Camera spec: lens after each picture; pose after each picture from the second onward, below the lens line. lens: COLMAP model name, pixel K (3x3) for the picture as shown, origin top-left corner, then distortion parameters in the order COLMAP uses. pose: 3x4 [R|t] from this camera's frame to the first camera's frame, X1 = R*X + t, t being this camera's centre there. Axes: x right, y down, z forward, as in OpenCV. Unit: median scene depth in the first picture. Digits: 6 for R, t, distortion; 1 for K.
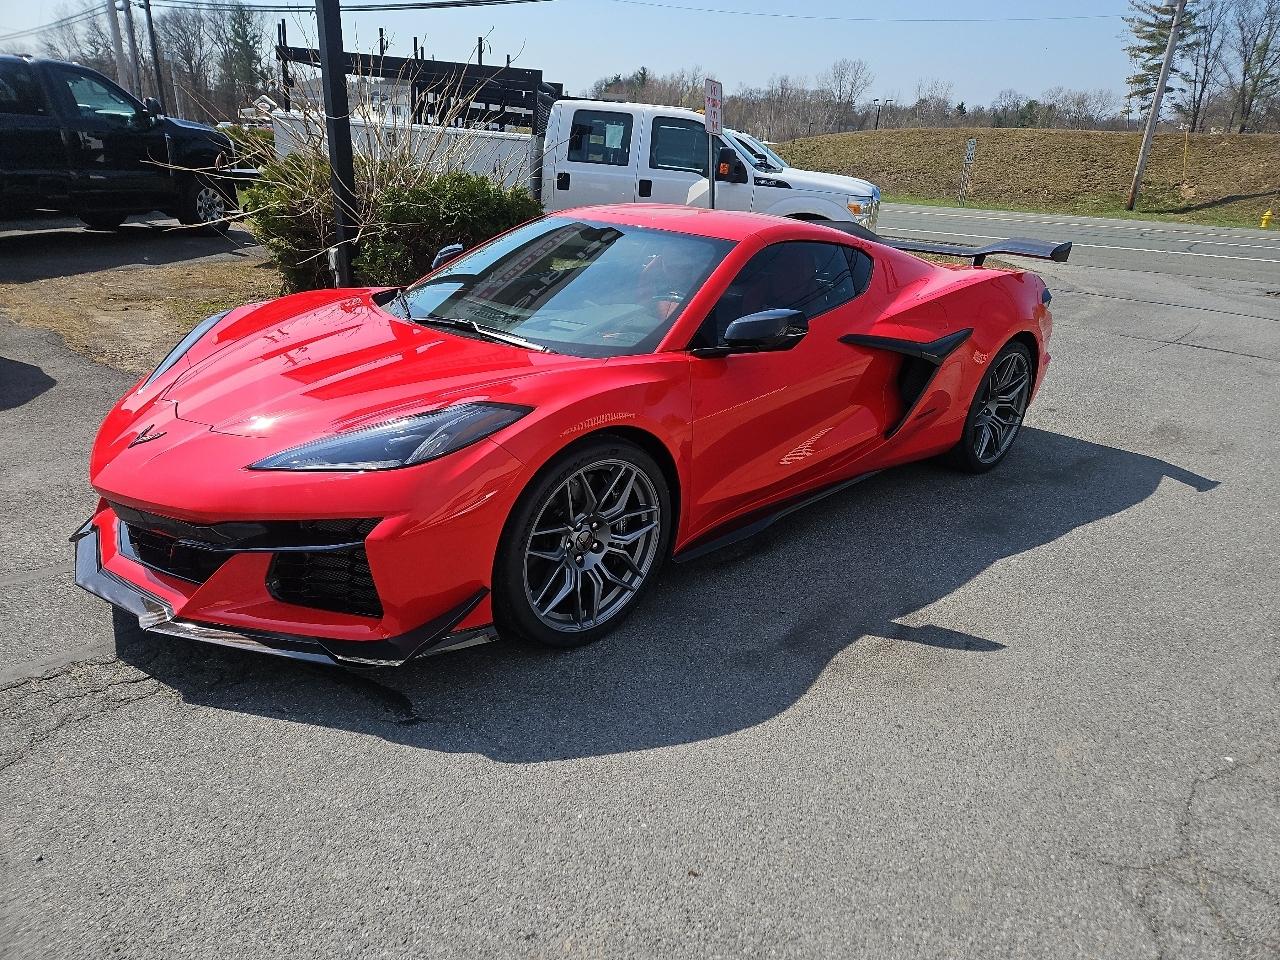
lens RADIAL K [[853.6, 0, 640.3], [0, 853.6, 484.1], [0, 0, 1]] dist [0.075937, -0.058720]
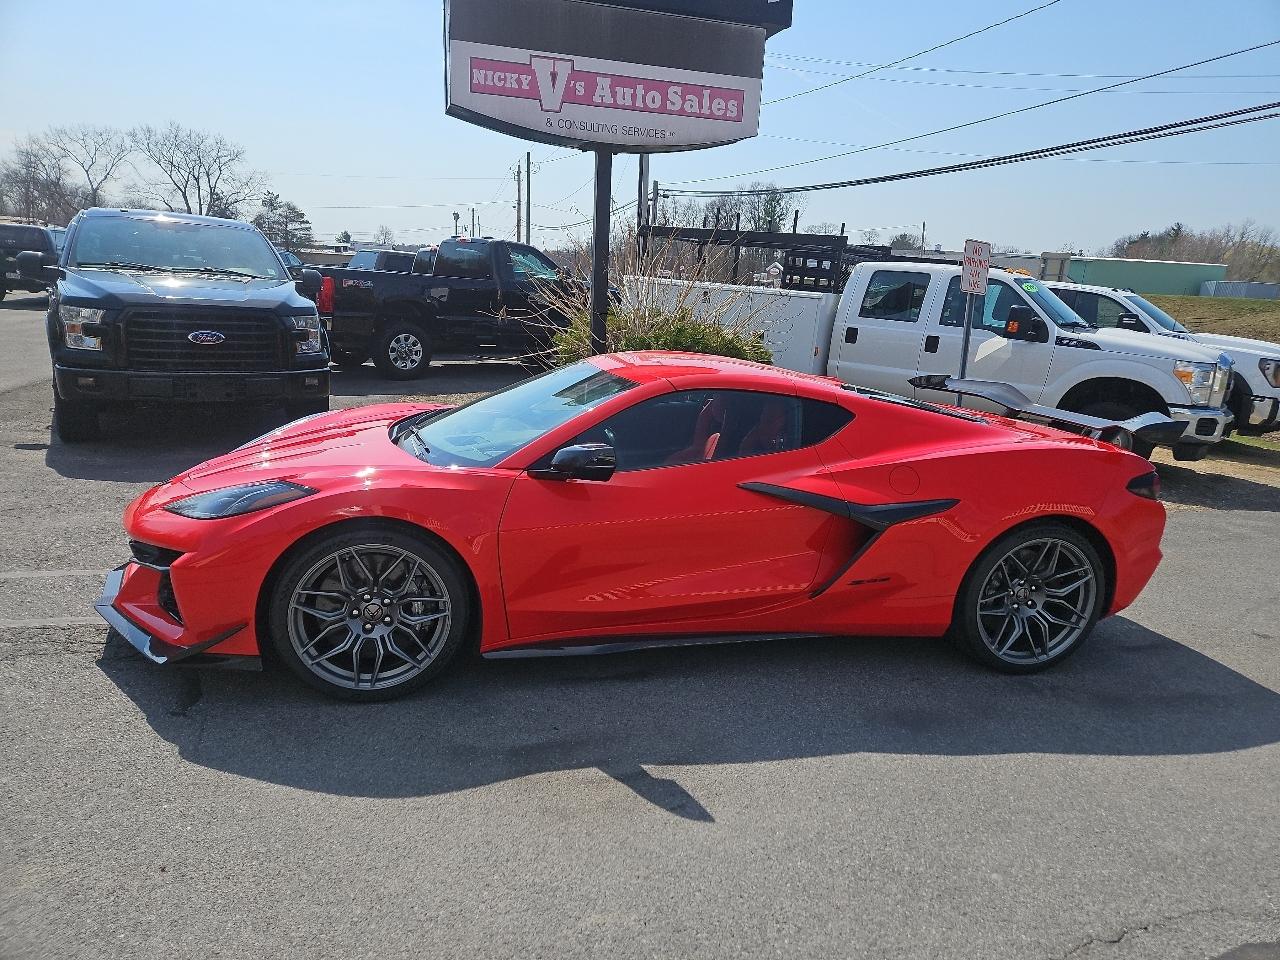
lens RADIAL K [[853.6, 0, 647.0], [0, 853.6, 481.8], [0, 0, 1]] dist [0.075937, -0.058720]
pose [[0.861226, 0.118063, -0.494318, 0.239169], [-0.199024, 0.973308, -0.114286, -0.013989], [0.467631, 0.196808, 0.861736, 0.032672]]
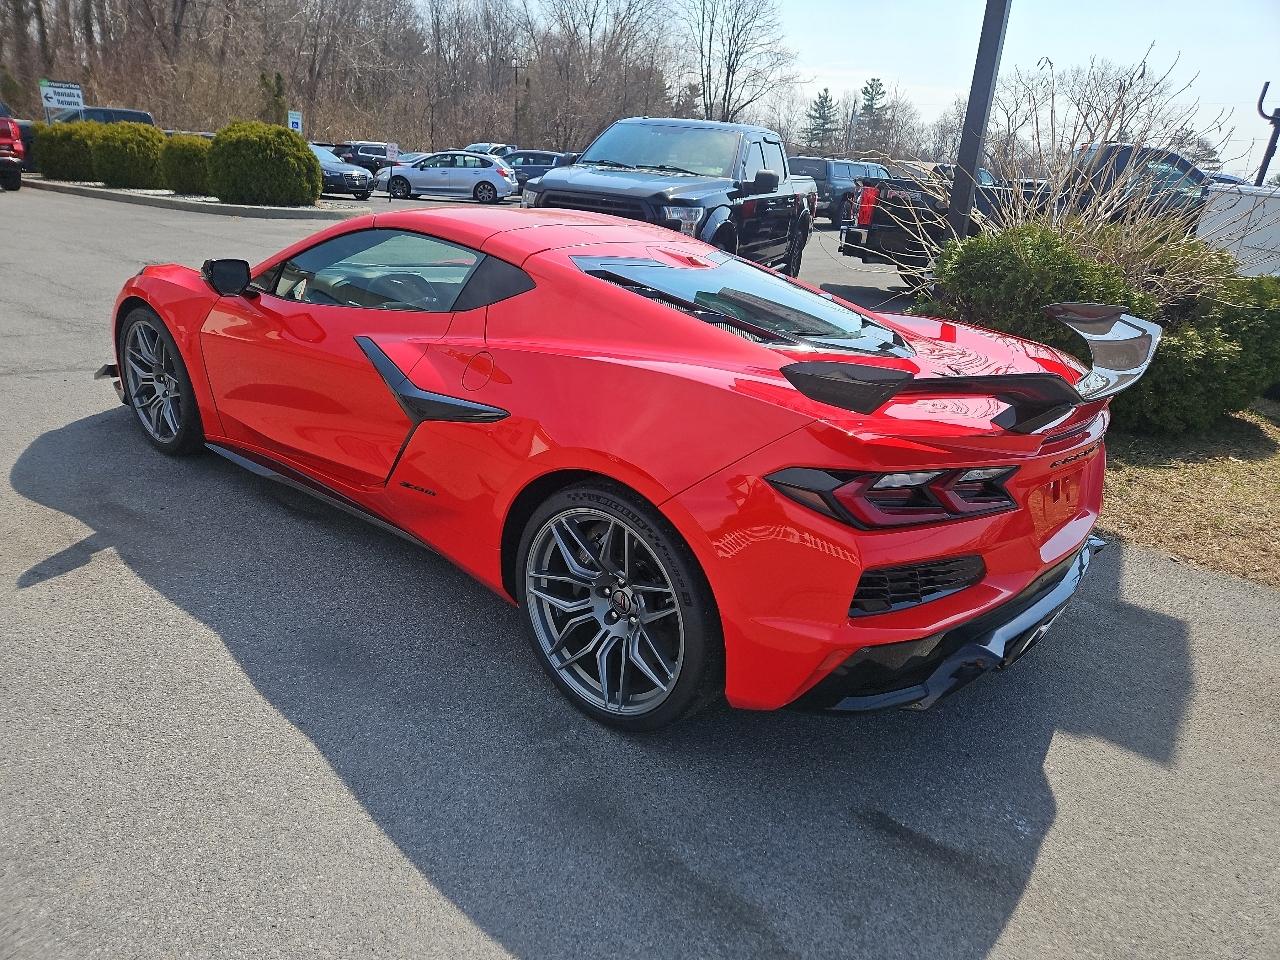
lens RADIAL K [[853.6, 0, 640.3], [0, 853.6, 482.7], [0, 0, 1]] dist [0.075937, -0.058720]
pose [[0.100483, 0.309181, -0.945680, 0.430873], [-0.425194, 0.872667, 0.240131, -0.141405], [0.899507, 0.377968, 0.219150, 0.424871]]
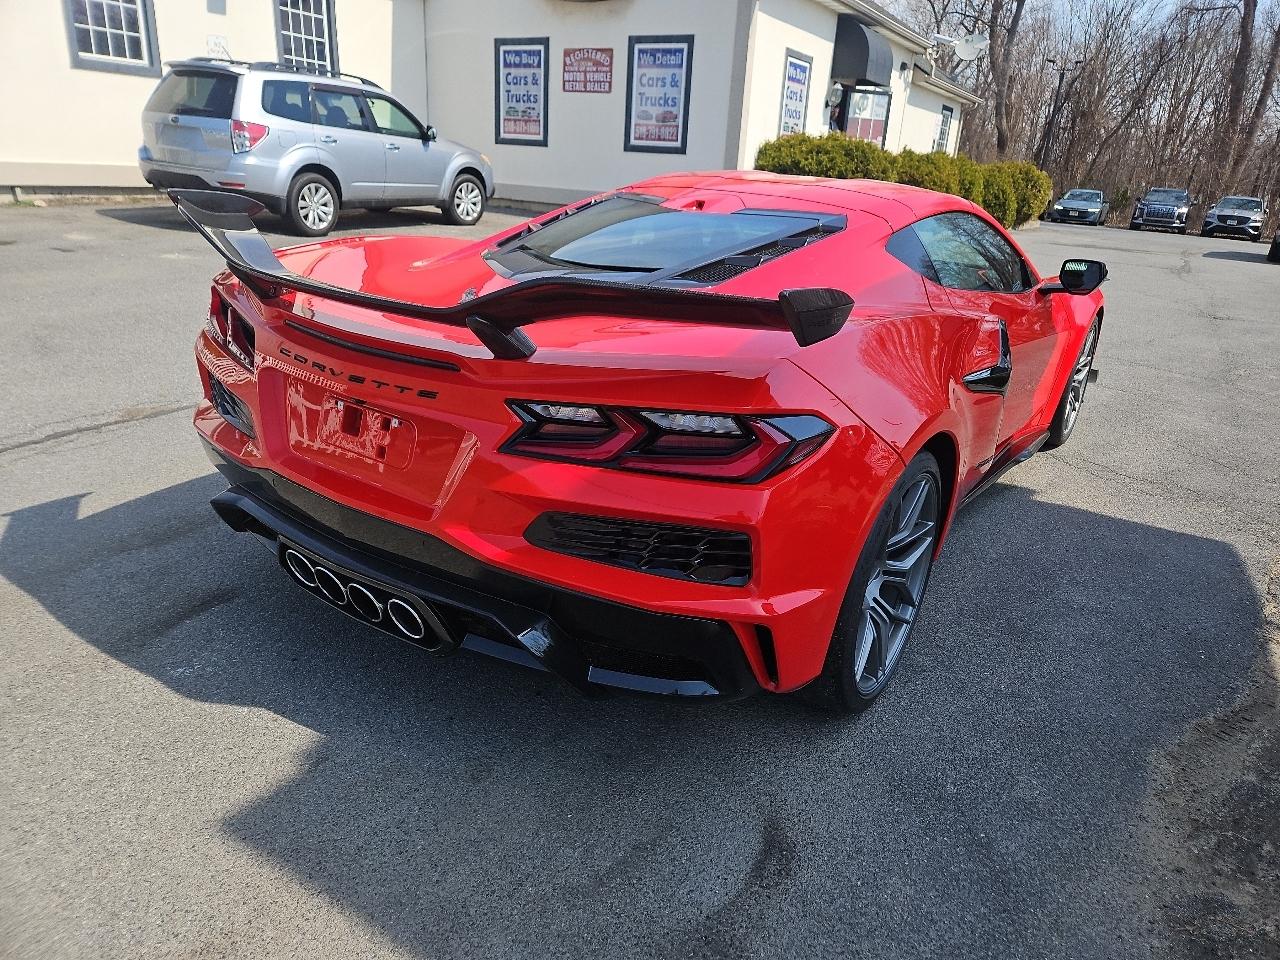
lens RADIAL K [[853.6, 0, 656.0], [0, 853.6, 473.2], [0, 0, 1]] dist [0.075937, -0.058720]
pose [[-0.970190, -0.032557, -0.240149, 0.173148], [-0.185384, 0.737947, 0.648897, -0.271600], [0.156091, 0.674073, -0.721985, 0.770376]]
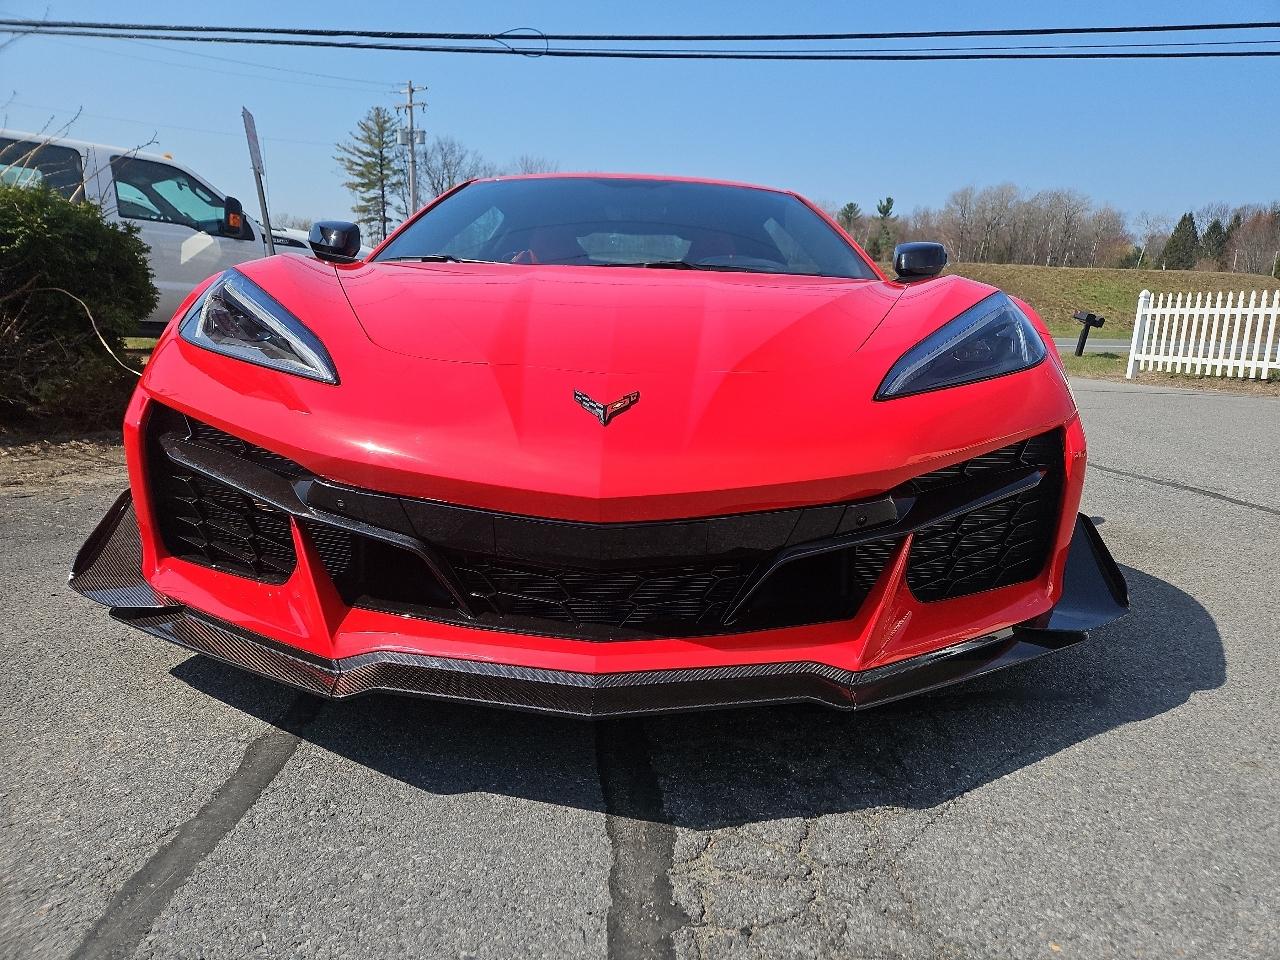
lens RADIAL K [[853.6, 0, 651.7], [0, 853.6, 477.9], [0, 0, 1]] dist [0.075937, -0.058720]
pose [[0.691759, -0.167023, 0.702547, -0.258549], [0.258142, 0.965794, -0.024571, 0.002024], [-0.674412, 0.198354, 0.711213, 0.172346]]
